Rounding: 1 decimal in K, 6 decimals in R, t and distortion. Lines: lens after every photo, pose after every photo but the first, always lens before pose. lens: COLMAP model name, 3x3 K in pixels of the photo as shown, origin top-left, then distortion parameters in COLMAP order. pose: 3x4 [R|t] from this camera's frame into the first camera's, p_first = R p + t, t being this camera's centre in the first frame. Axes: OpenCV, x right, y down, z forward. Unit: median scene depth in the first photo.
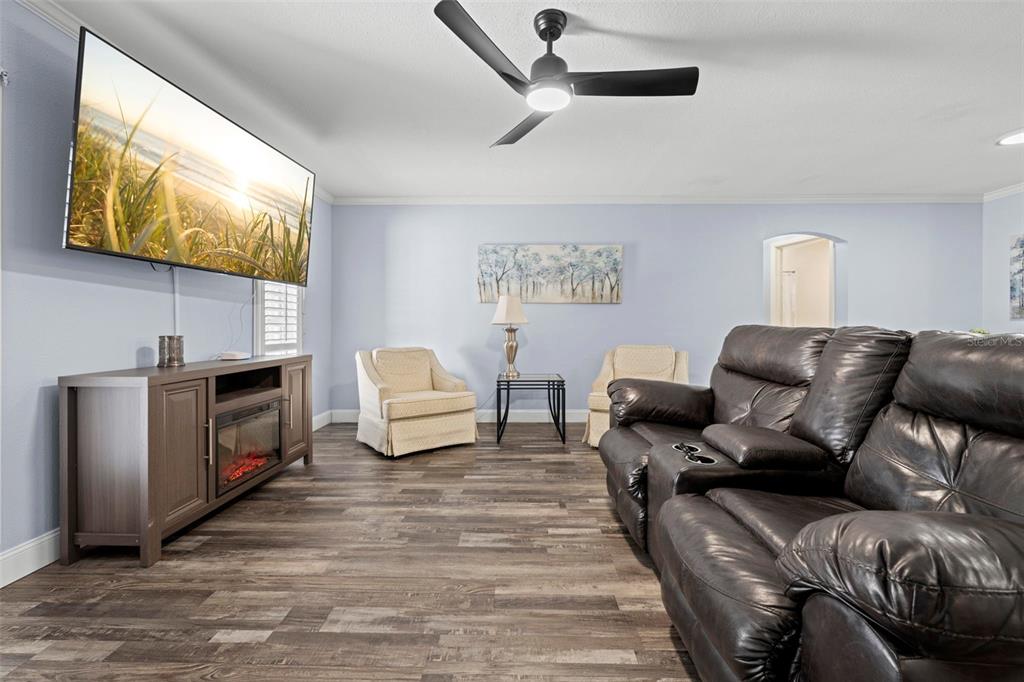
lens RADIAL K [[411.4, 0, 510.2], [0, 411.4, 329.9], [0, 0, 1]] dist [0.000518, 0.000117]
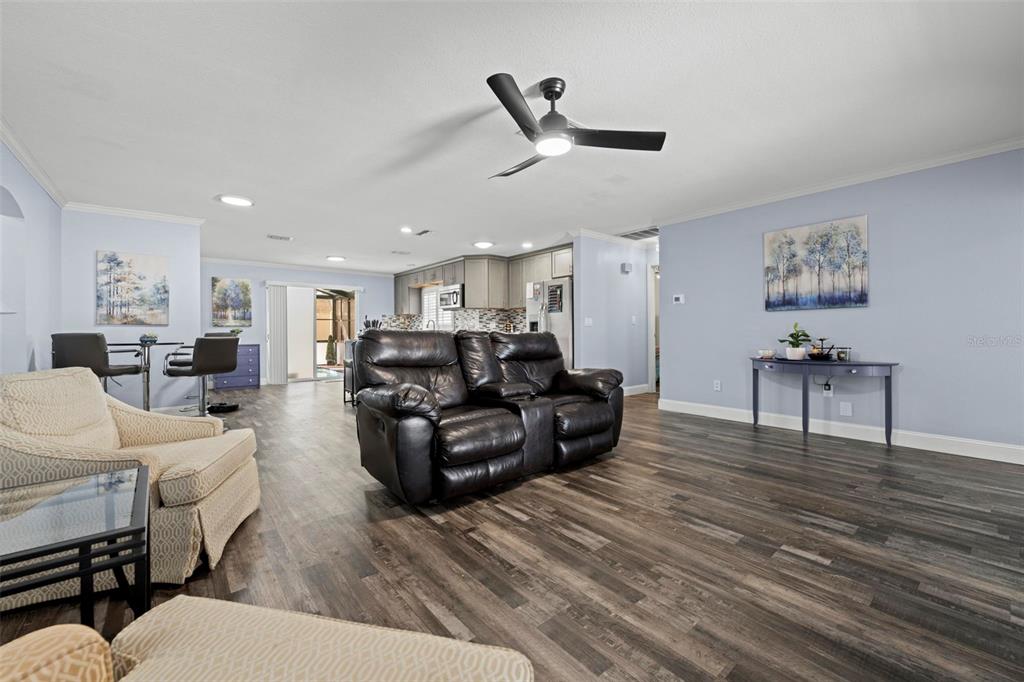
lens RADIAL K [[414.4, 0, 509.8], [0, 414.4, 331.3], [0, 0, 1]] dist [-0.000163, 0.000075]
pose [[-0.655687, 0.002748, 0.755028, -0.660503], [0.009893, 0.999939, 0.004953, -0.007220], [-0.754968, 0.010717, -0.655674, 1.655289]]
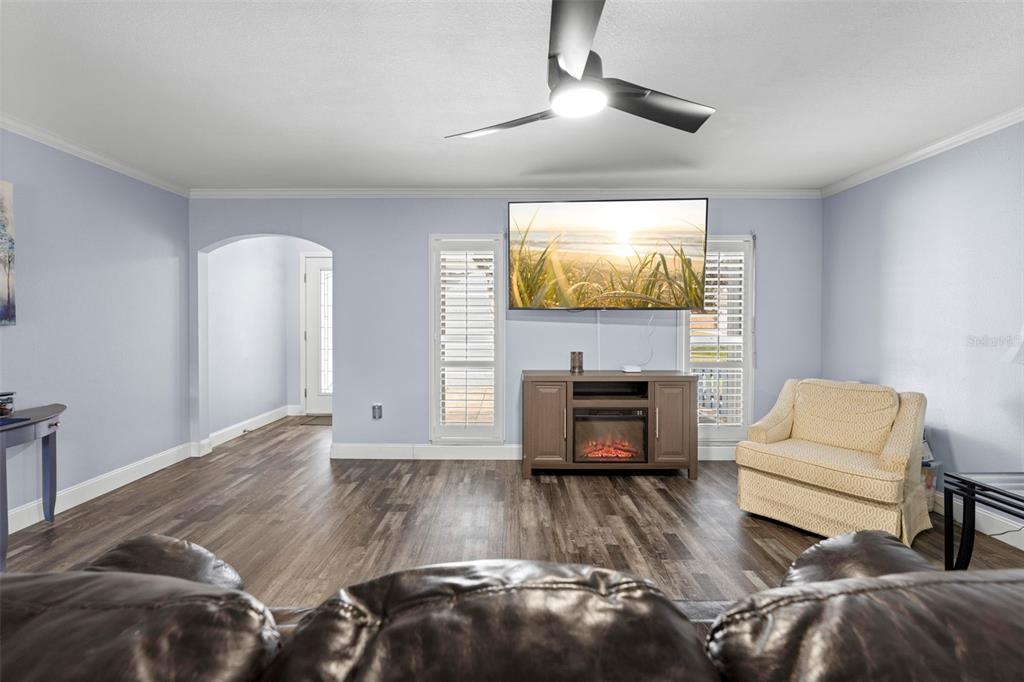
lens RADIAL K [[415.0, 0, 510.7], [0, 415.0, 321.2], [0, 0, 1]] dist [0.000833, 0.000060]
pose [[0.026330, 0.001724, -0.999652, 0.797720], [-0.007977, 0.999967, 0.001514, -0.109332], [0.999621, 0.007935, 0.026343, 0.721660]]
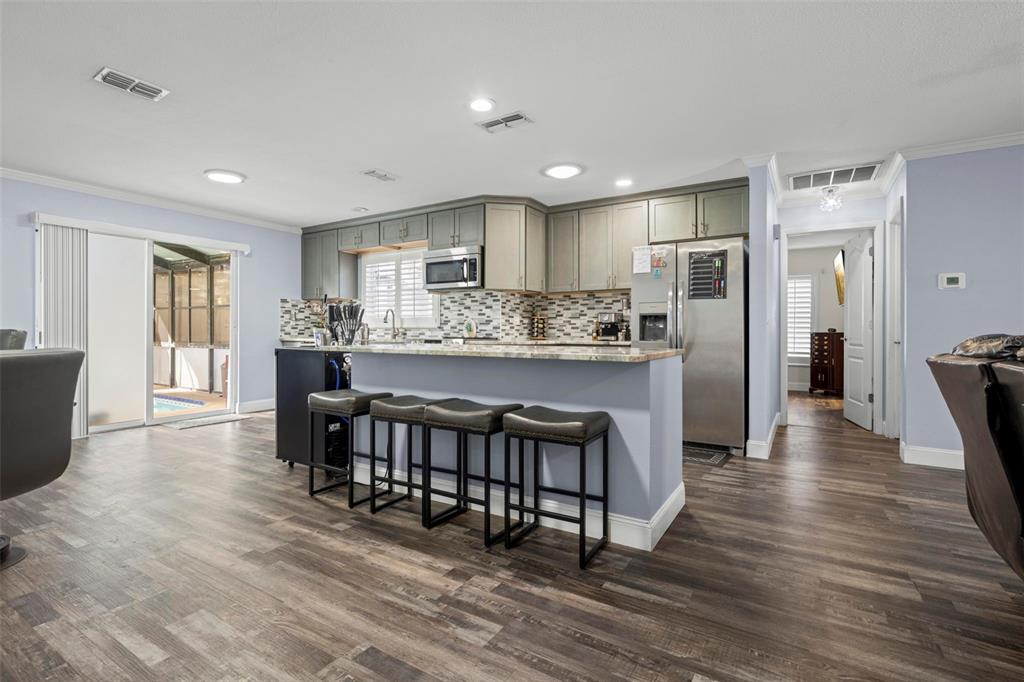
lens RADIAL K [[499.1, 0, 504.1], [0, 499.1, 329.0], [0, 0, 1]] dist [0.003668, 0.000520]
pose [[-0.861550, -0.003603, 0.507660, 0.923659], [-0.001646, 0.999989, 0.004303, -0.008444], [-0.507670, 0.002872, -0.861547, 1.646955]]
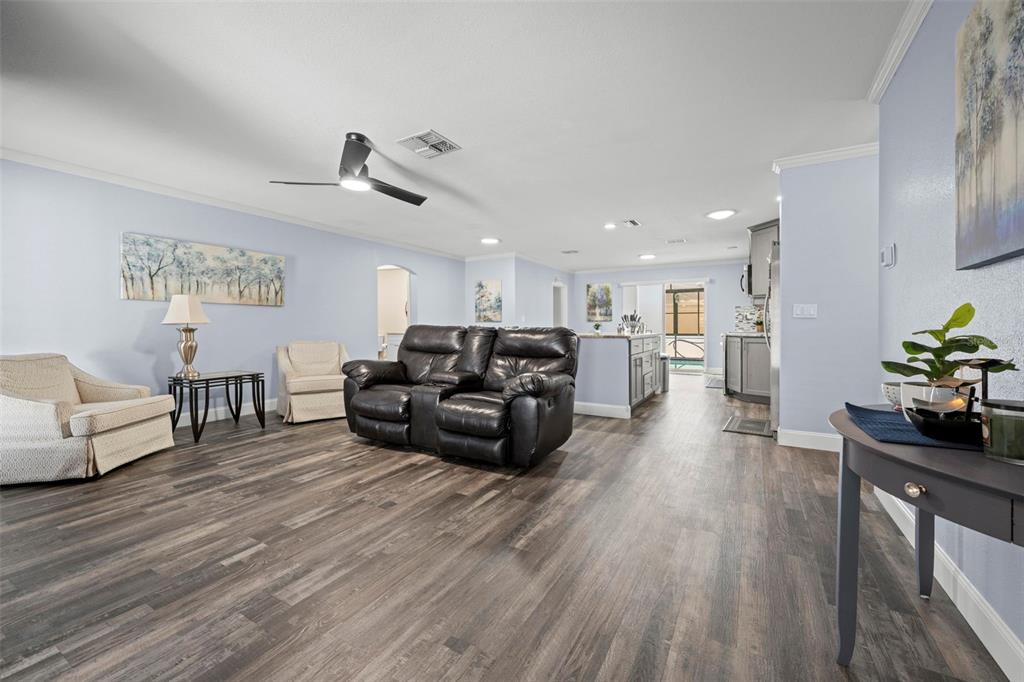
lens RADIAL K [[411.4, 0, 510.2], [0, 411.4, 329.9], [0, 0, 1]] dist [0.000518, 0.000117]
pose [[0.490887, -0.011030, 0.871153, -0.880618], [0.009529, 0.999928, 0.007291, 0.000780], [-0.871171, 0.004722, 0.490957, -0.274923]]
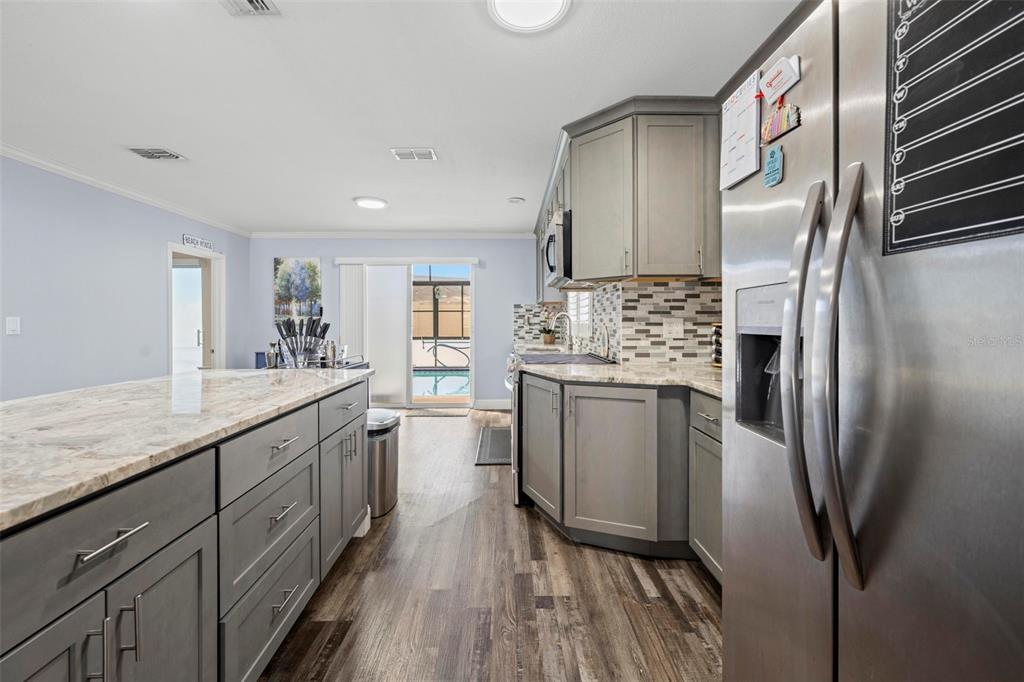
lens RADIAL K [[415.0, 0, 510.7], [0, 415.0, 321.2], [0, 0, 1]] dist [0.000833, 0.000060]
pose [[-0.032991, -0.001550, 0.999454, 1.011214], [0.008495, 0.999962, 0.001831, -0.073492], [-0.999420, 0.008551, -0.032976, -0.115186]]
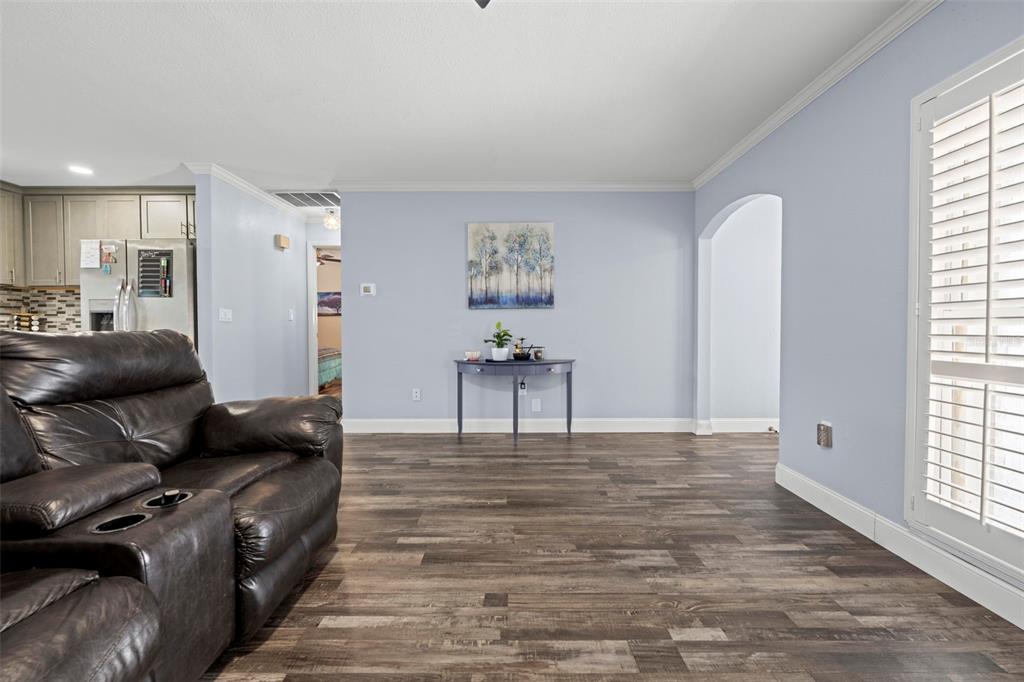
lens RADIAL K [[411.4, 0, 512.5], [0, 411.4, 335.9], [0, 0, 1]] dist [-0.000110, 0.000066]
pose [[-0.999635, -0.000186, -0.027030, -0.108496], [-0.000834, 0.999712, 0.023980, -0.006207], [0.027018, 0.023994, -0.999347, 1.242900]]
